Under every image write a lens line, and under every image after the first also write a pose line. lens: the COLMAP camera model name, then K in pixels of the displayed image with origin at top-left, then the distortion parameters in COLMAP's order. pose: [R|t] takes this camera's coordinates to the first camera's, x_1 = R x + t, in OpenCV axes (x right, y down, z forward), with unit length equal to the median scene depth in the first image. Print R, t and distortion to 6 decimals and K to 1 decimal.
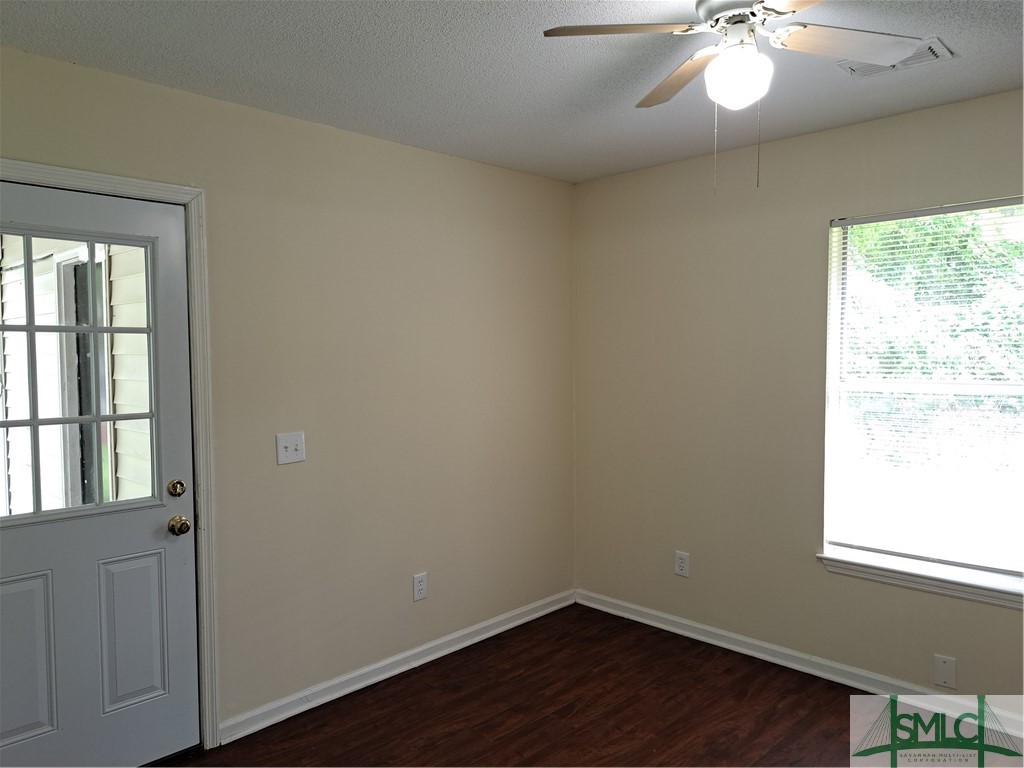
lens RADIAL K [[761.7, 0, 512.0], [0, 761.7, 384.0], [0, 0, 1]] dist [0.098311, -0.133773]
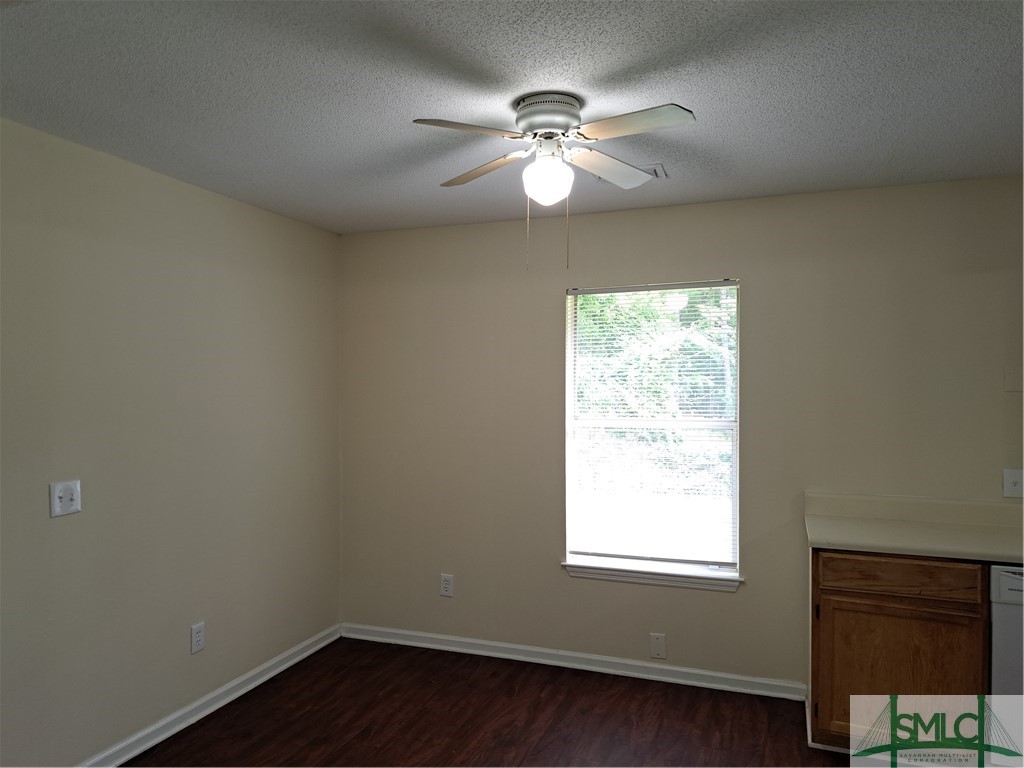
lens RADIAL K [[761.7, 0, 512.0], [0, 761.7, 384.0], [0, 0, 1]] dist [0.098311, -0.133773]
pose [[0.904660, 0.010861, 0.425995, -0.189066], [0.011170, 0.998727, -0.049185, -0.000836], [-0.425987, 0.049254, 0.903388, -0.060844]]
